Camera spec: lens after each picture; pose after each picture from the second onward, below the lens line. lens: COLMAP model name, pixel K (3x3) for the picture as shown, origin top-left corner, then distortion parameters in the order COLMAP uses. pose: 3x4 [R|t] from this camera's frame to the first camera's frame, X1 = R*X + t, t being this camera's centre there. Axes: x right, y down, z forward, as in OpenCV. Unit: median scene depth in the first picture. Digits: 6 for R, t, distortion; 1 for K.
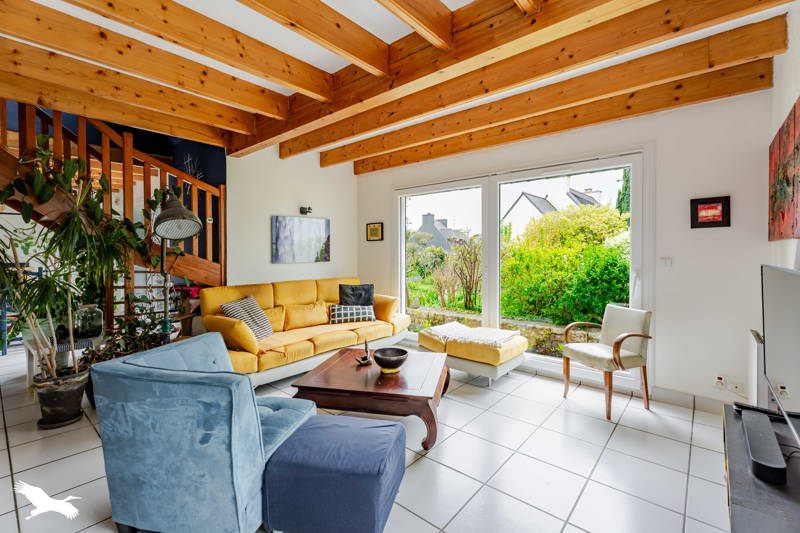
lens RADIAL K [[359.6, 0, 395.9], [0, 359.6, 253.1], [0, 0, 1]] dist [0.000369, 0.000167]
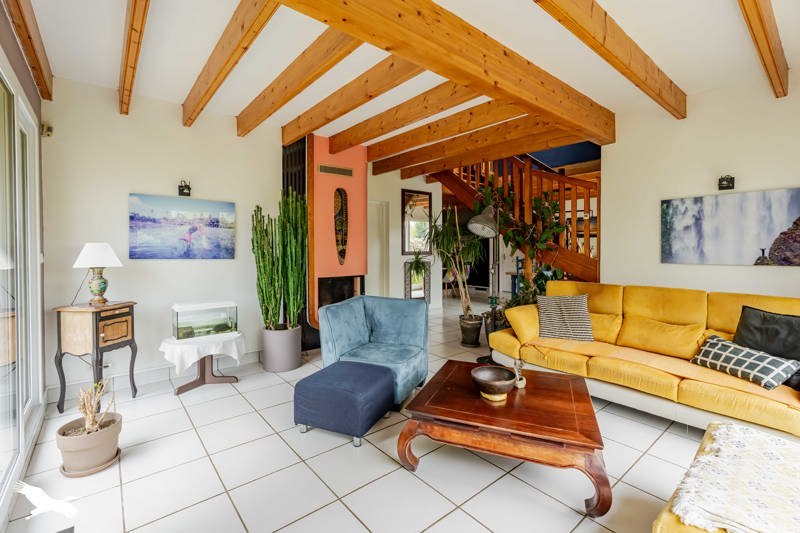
lens RADIAL K [[359.6, 0, 401.6], [0, 359.6, 249.7], [0, 0, 1]] dist [0.000369, 0.000167]
pose [[-0.166428, 0.009131, -0.986011, 0.496058], [-0.009666, 0.999894, 0.010891, -0.002617], [0.986006, 0.011344, -0.166323, 0.579477]]
